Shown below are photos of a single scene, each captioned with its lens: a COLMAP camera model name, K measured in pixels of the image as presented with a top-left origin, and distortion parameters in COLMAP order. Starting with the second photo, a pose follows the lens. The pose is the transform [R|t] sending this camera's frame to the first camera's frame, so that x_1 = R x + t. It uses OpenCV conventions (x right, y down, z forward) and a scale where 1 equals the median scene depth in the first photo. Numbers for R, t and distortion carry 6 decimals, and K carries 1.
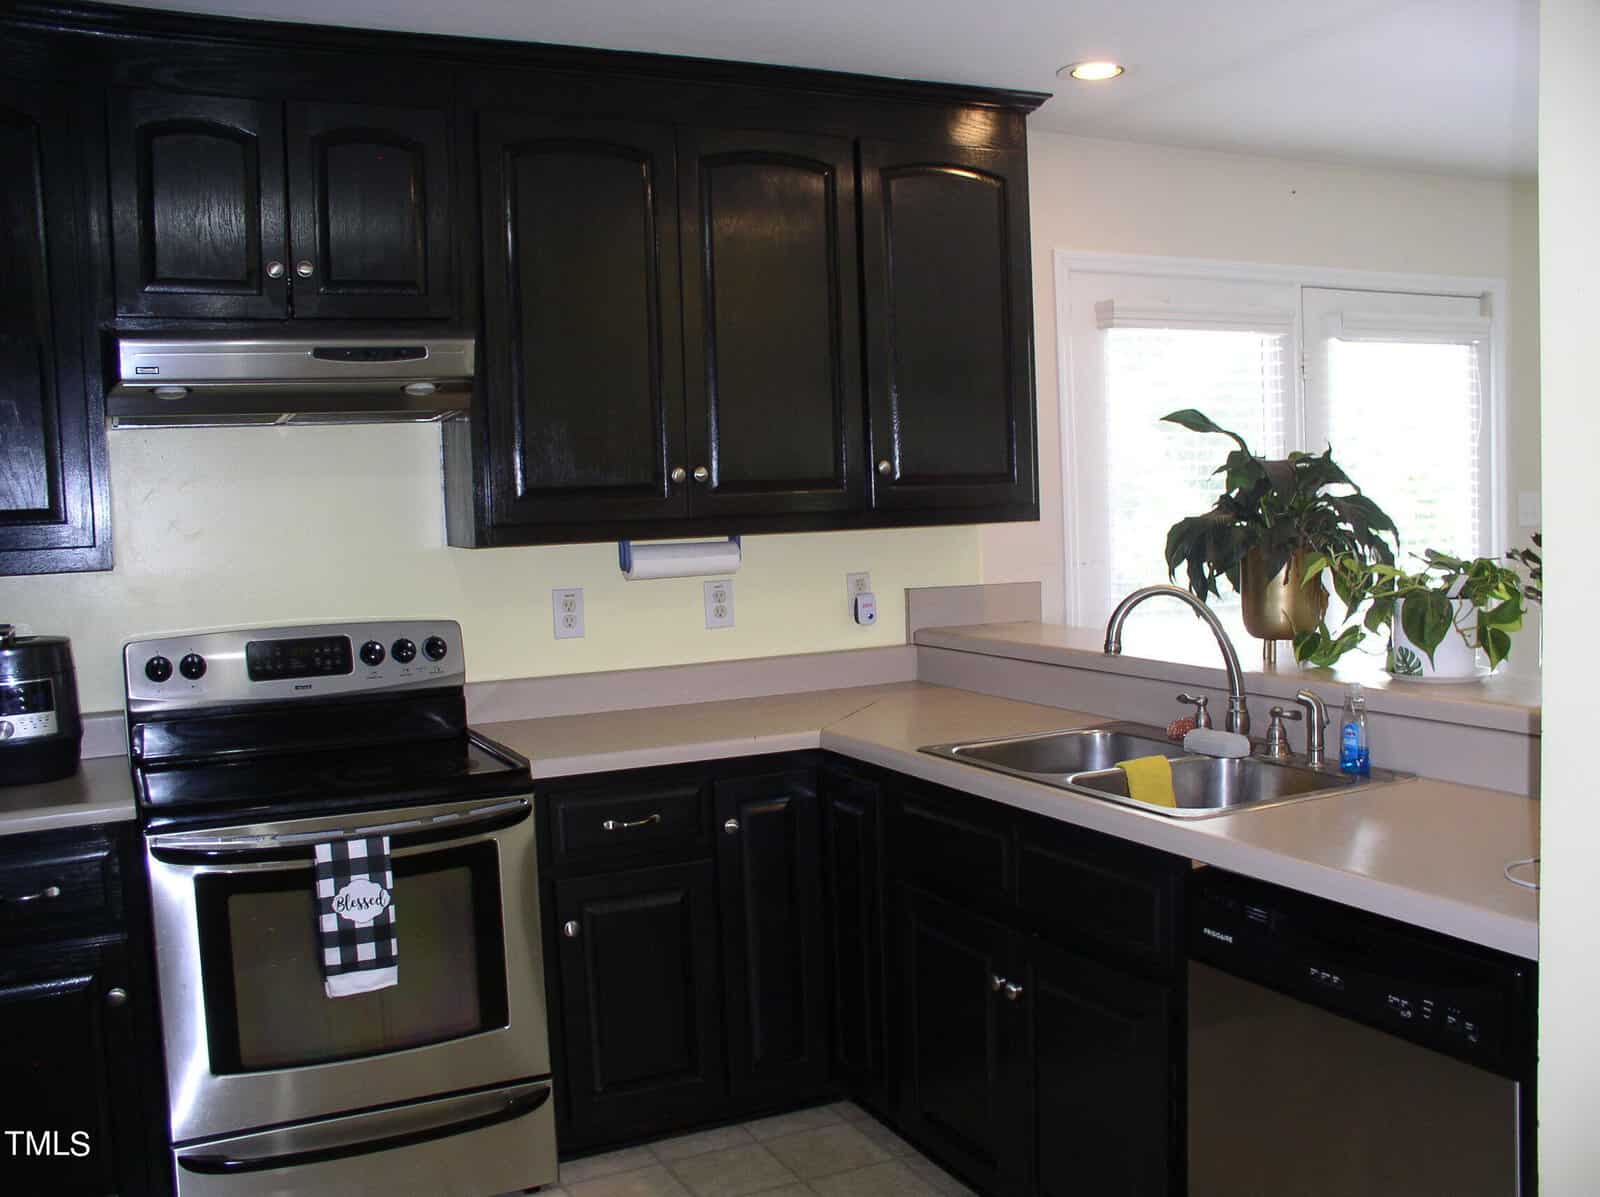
lens RADIAL K [[1494.6, 0, 797.5], [0, 1494.6, 608.2], [0, 0, 1]] dist [-0.228582, 0.307543]
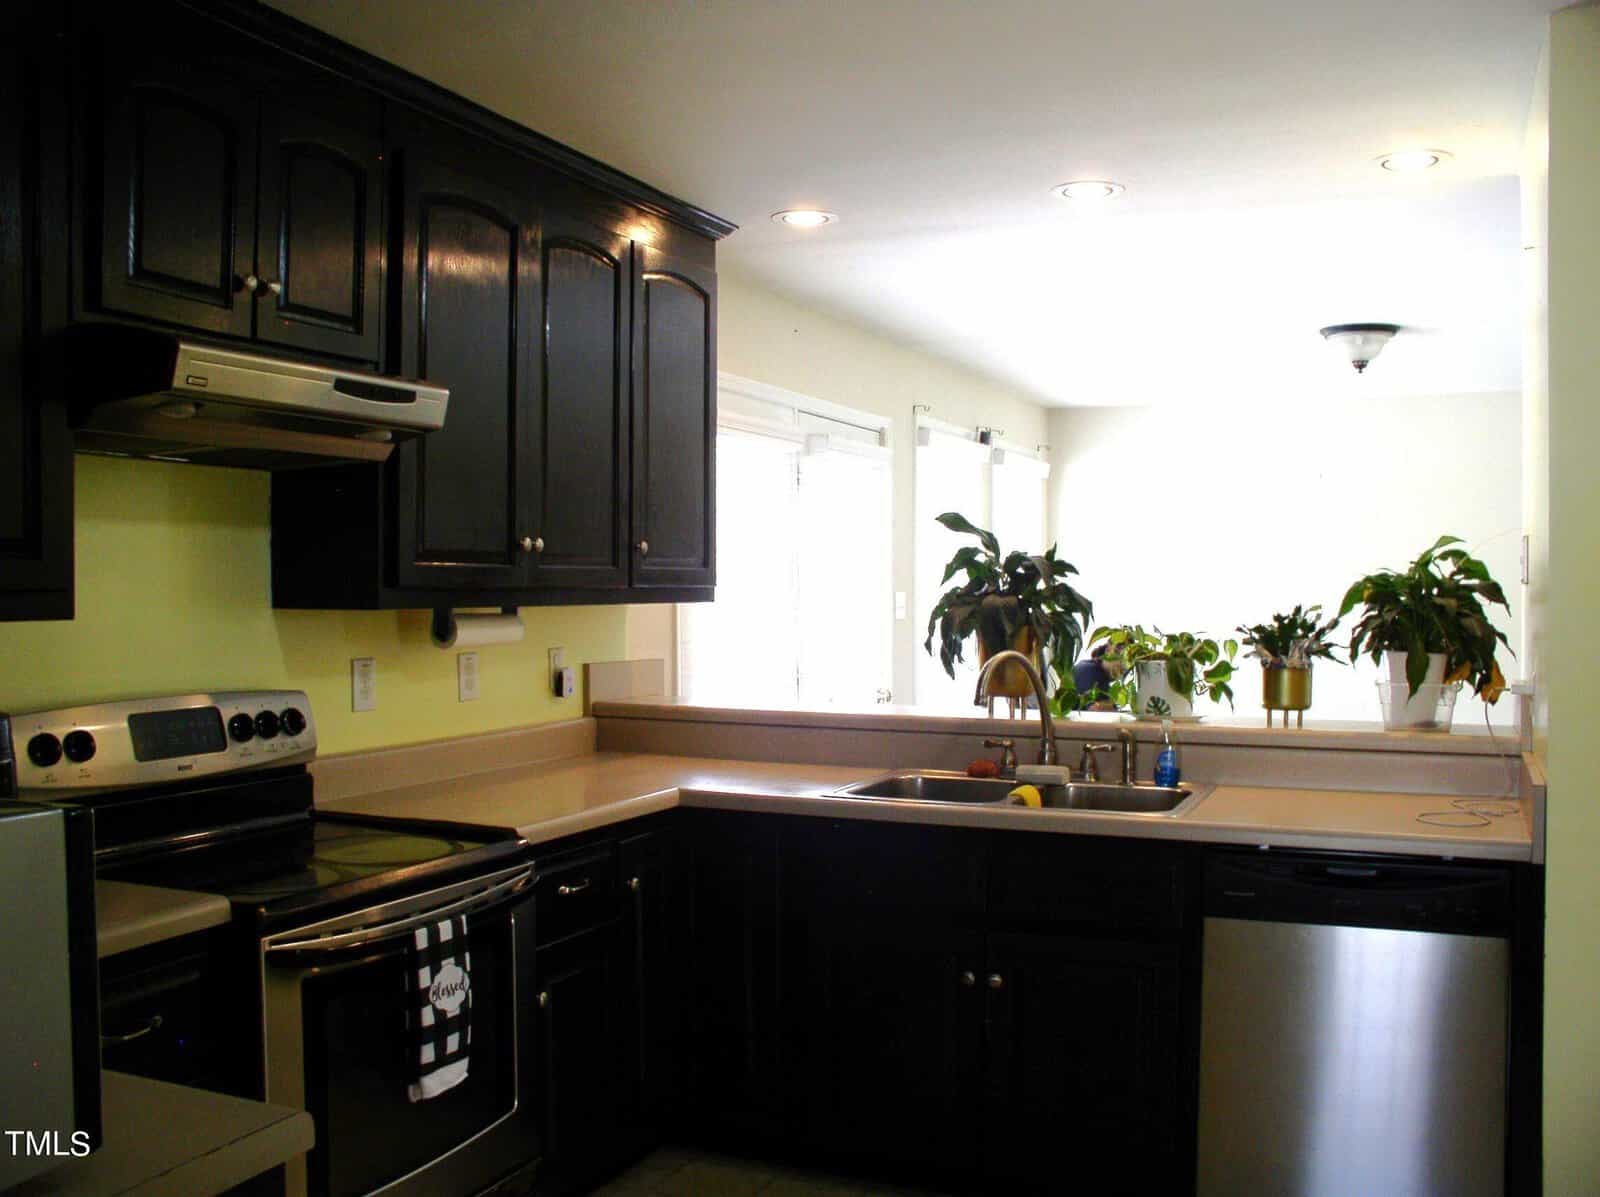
lens RADIAL K [[1494.6, 0, 797.5], [0, 1494.6, 608.2], [0, 0, 1]] dist [-0.228582, 0.307543]
pose [[0.766619, 0.026928, 0.641537, -0.678341], [0.018461, 0.997783, -0.063941, 0.024827], [-0.641837, 0.060862, 0.764422, 0.139546]]
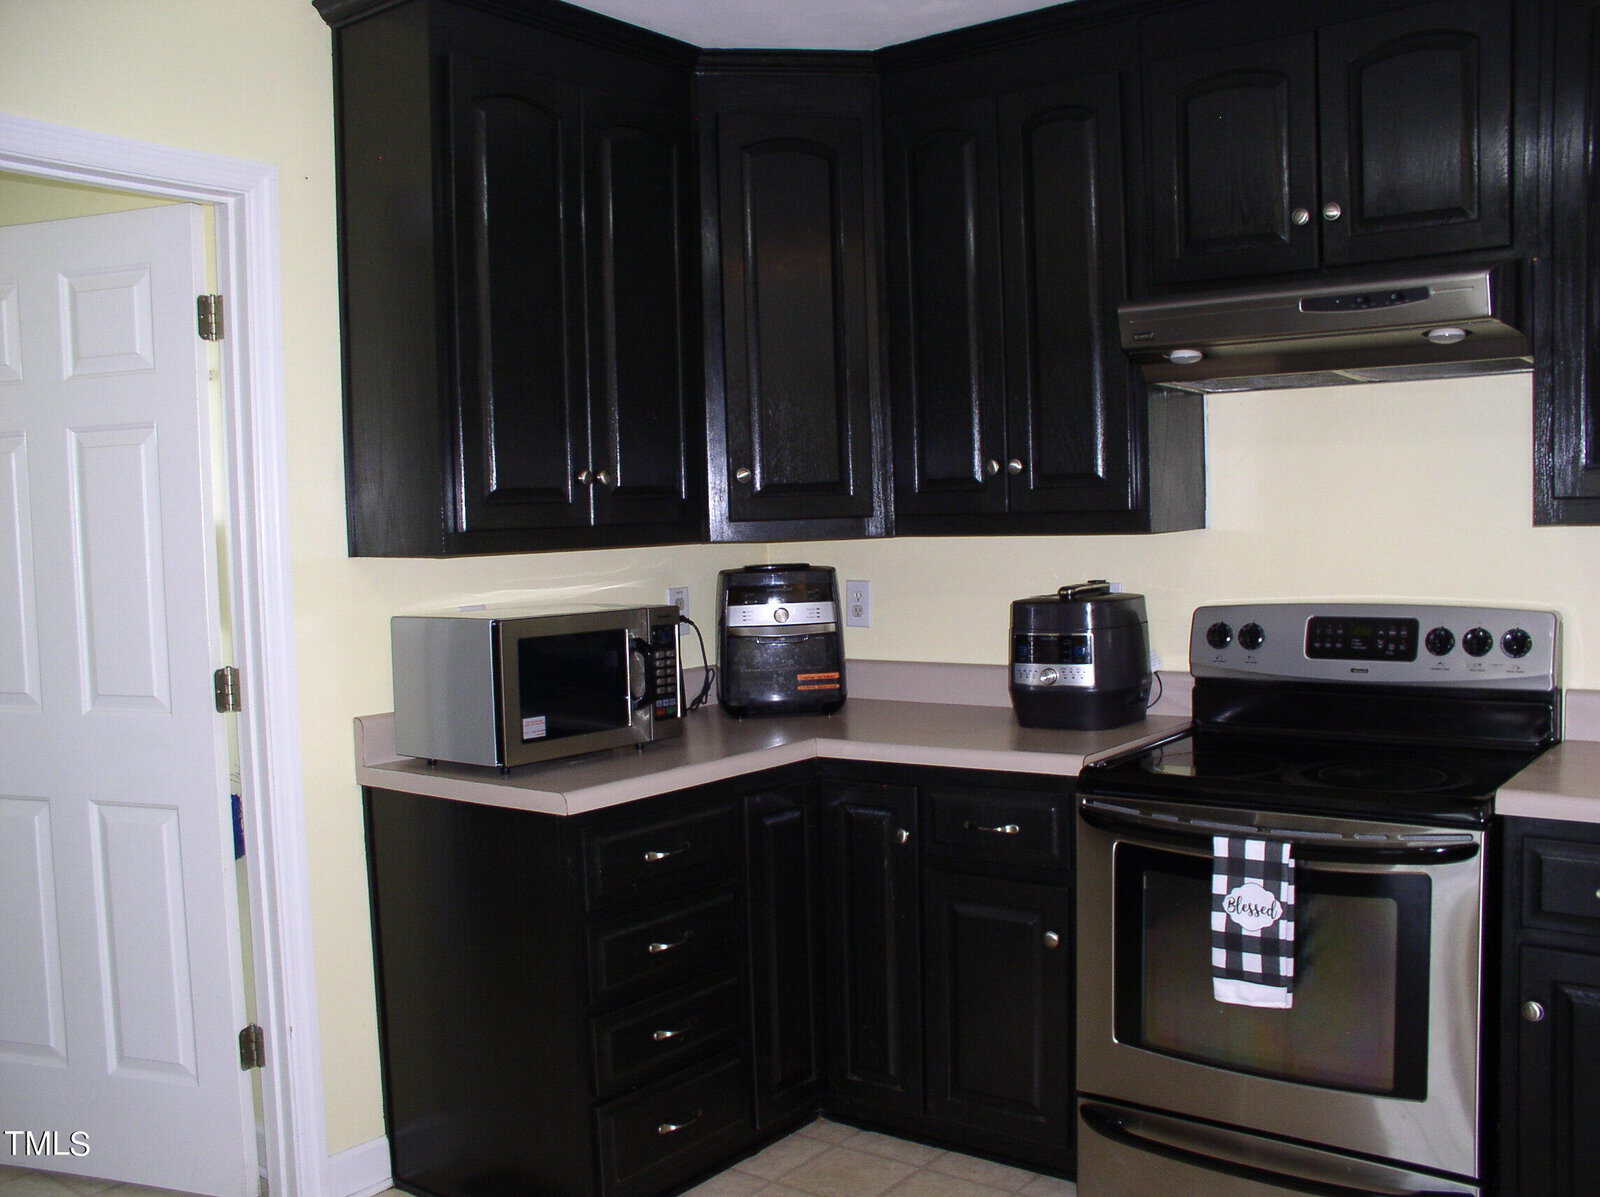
lens RADIAL K [[1494.6, 0, 797.5], [0, 1494.6, 608.2], [0, 0, 1]] dist [-0.228582, 0.307543]
pose [[0.439672, 0.077695, -0.894791, 0.352671], [-0.051062, 0.996802, 0.061462, -0.025372], [0.896706, 0.018666, 0.442234, 0.316952]]
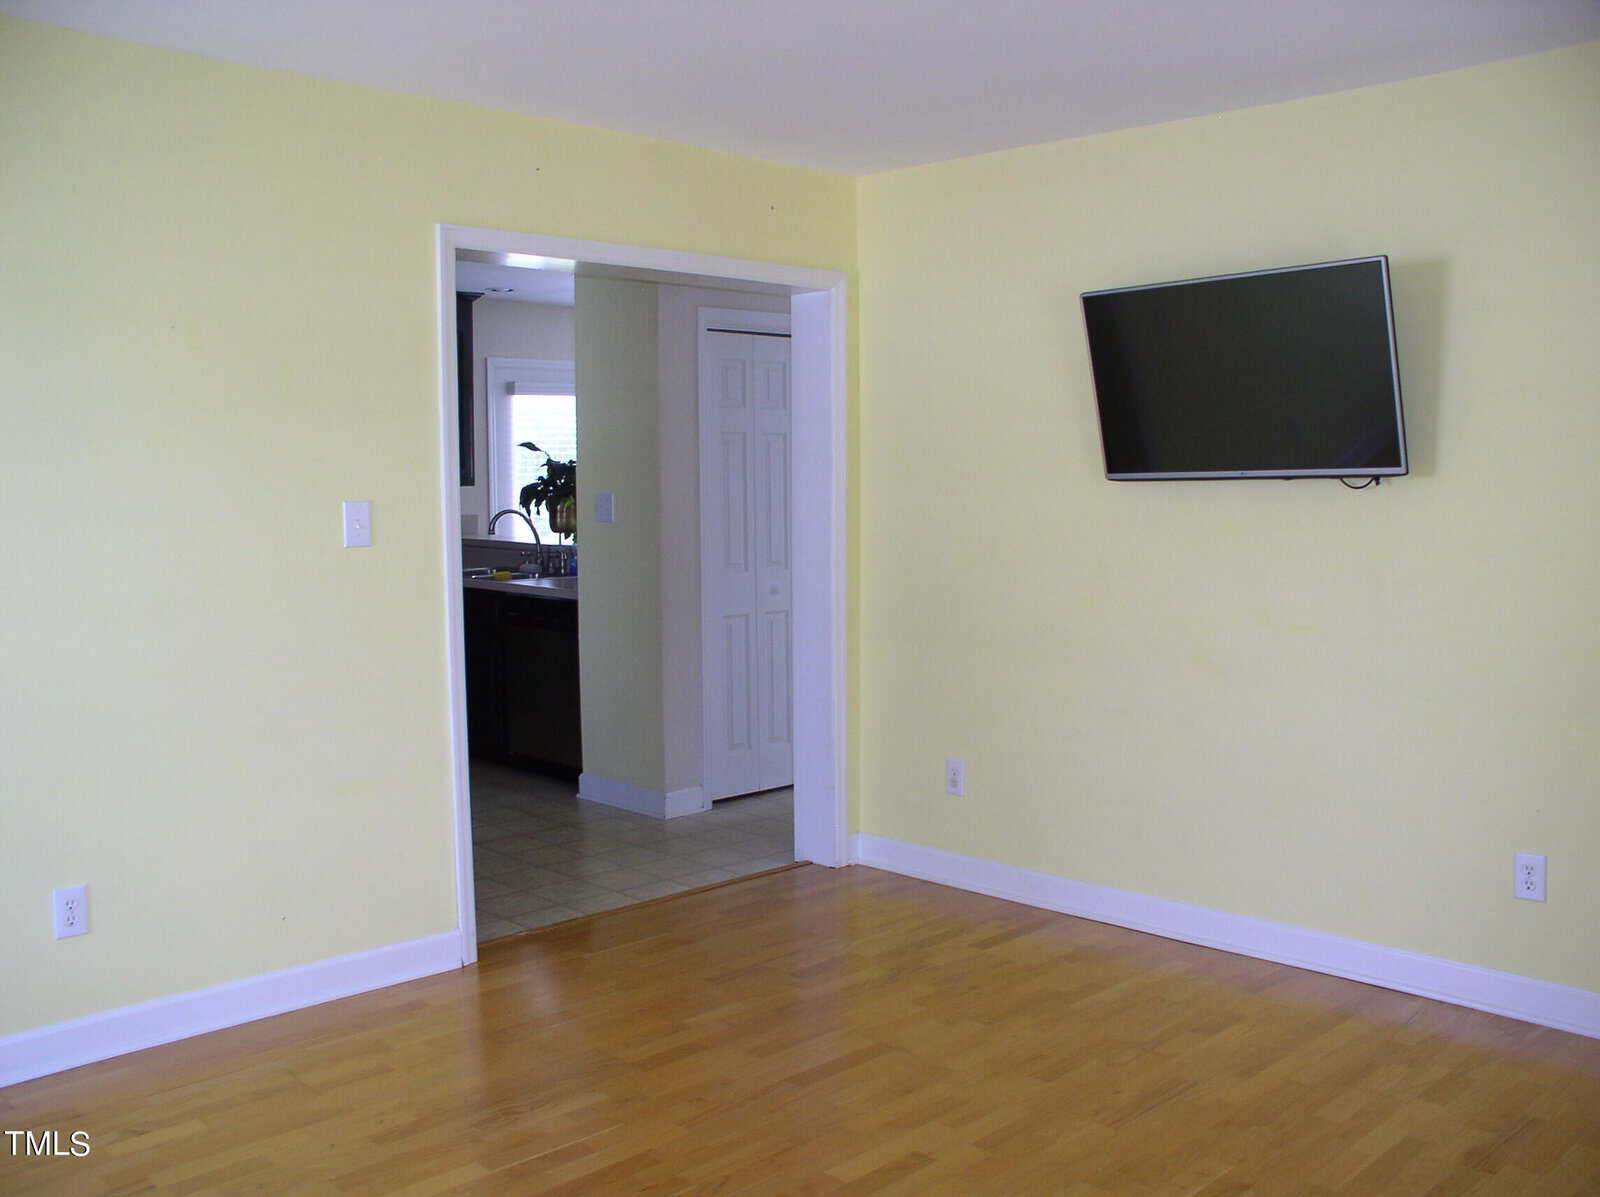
lens RADIAL K [[1494.6, 0, 797.5], [0, 1494.6, 608.2], [0, 0, 1]] dist [-0.228582, 0.307543]
pose [[0.946619, -0.004933, 0.322318, -0.126257], [-0.003401, 0.999674, 0.025286, 0.091091], [-0.322338, -0.025032, 0.946294, -1.684405]]
